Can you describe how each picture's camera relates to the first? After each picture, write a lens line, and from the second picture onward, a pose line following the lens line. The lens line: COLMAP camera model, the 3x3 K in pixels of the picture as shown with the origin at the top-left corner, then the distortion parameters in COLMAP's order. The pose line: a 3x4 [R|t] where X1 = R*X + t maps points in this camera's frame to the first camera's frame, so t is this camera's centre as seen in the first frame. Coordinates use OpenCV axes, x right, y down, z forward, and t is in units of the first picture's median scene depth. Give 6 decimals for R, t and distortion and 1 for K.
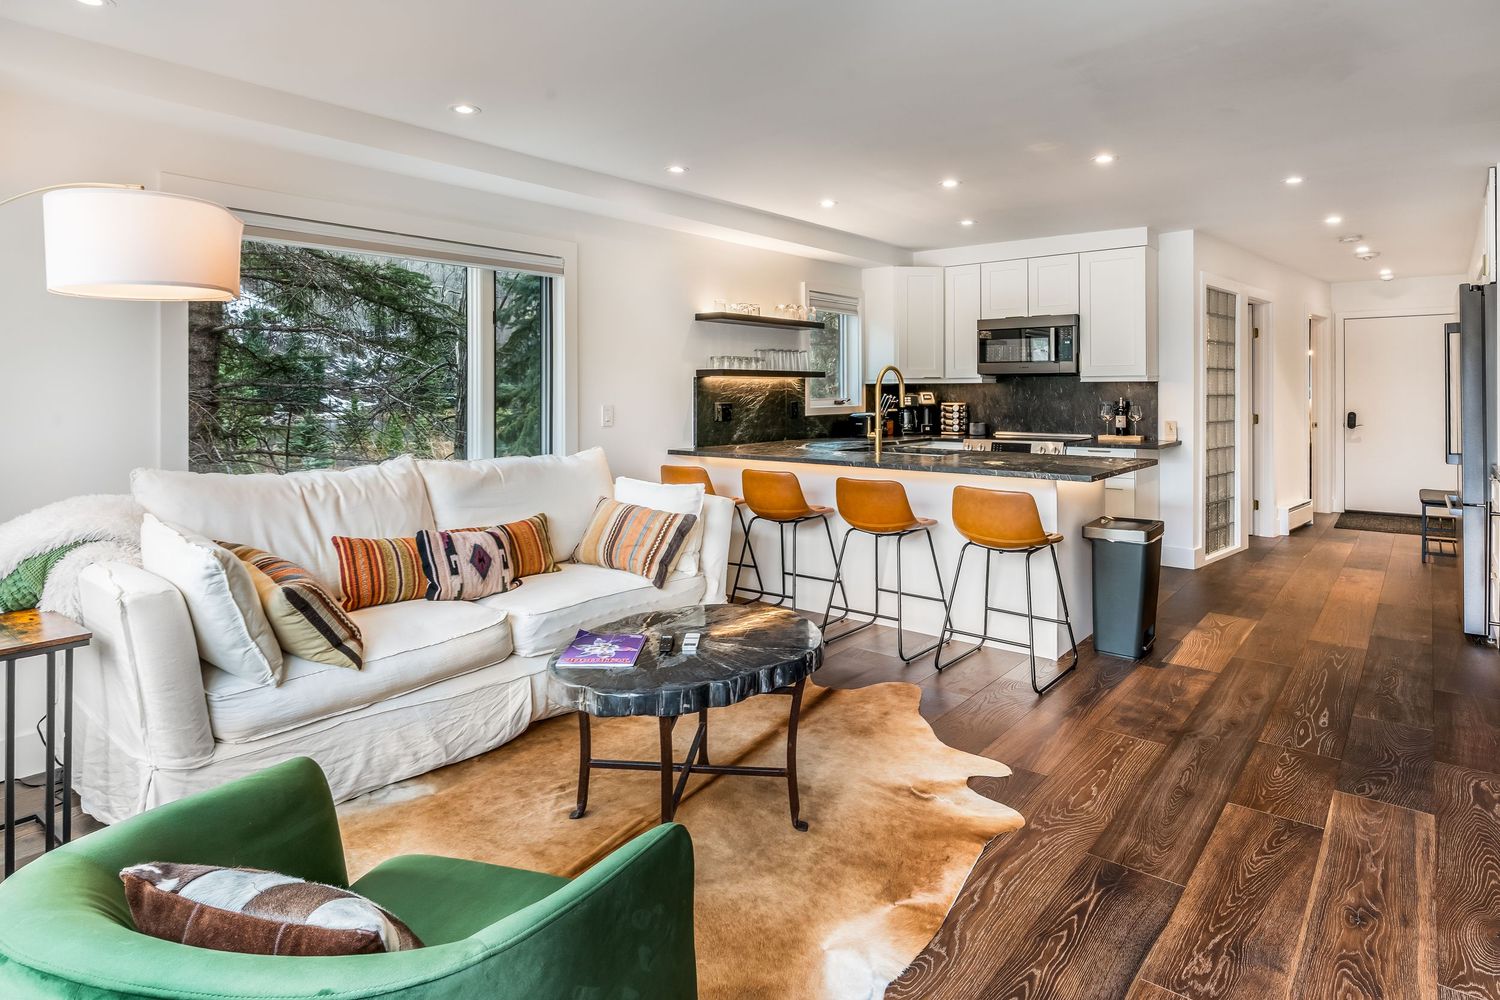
lens RADIAL K [[827.2, 0, 756.6], [0, 827.2, 390.8], [0, 0, 1]] dist [-0.000906, 0.000914]
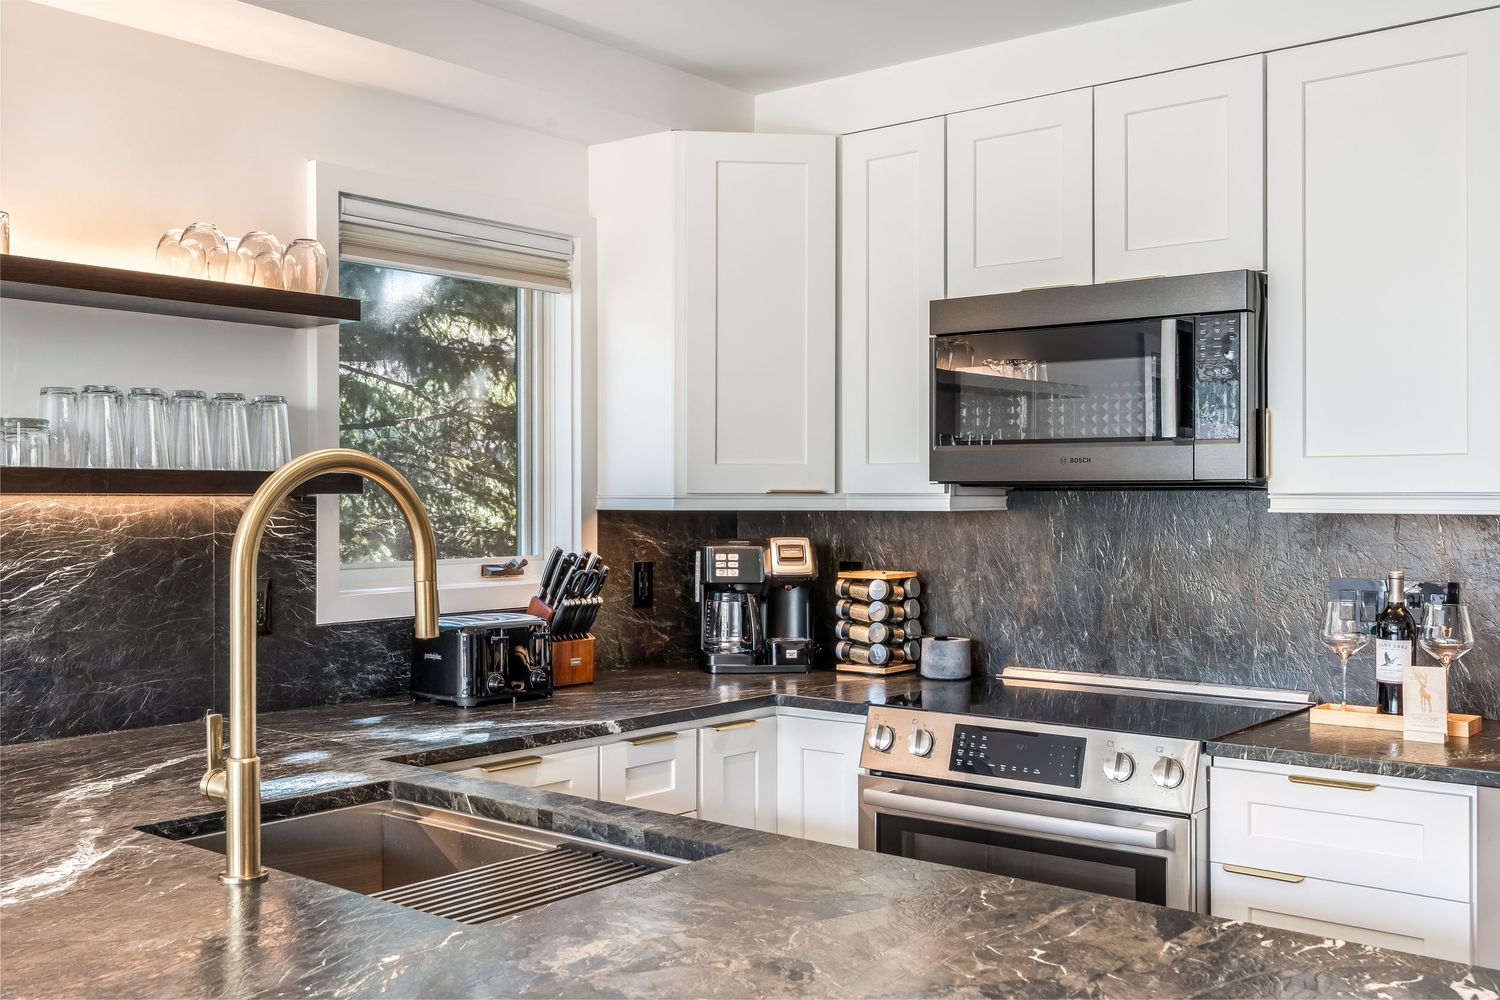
lens RADIAL K [[1463.3, 0, 750.0], [0, 1463.3, 500.0], [0, 0, 1]] dist [0.008484, 0.002462]
pose [[0.999991, 0.004174, 0.000087, 0.207595], [-0.004174, 0.999991, 0.000605, -0.014074], [-0.000085, -0.000605, 1.000000, 0.484066]]
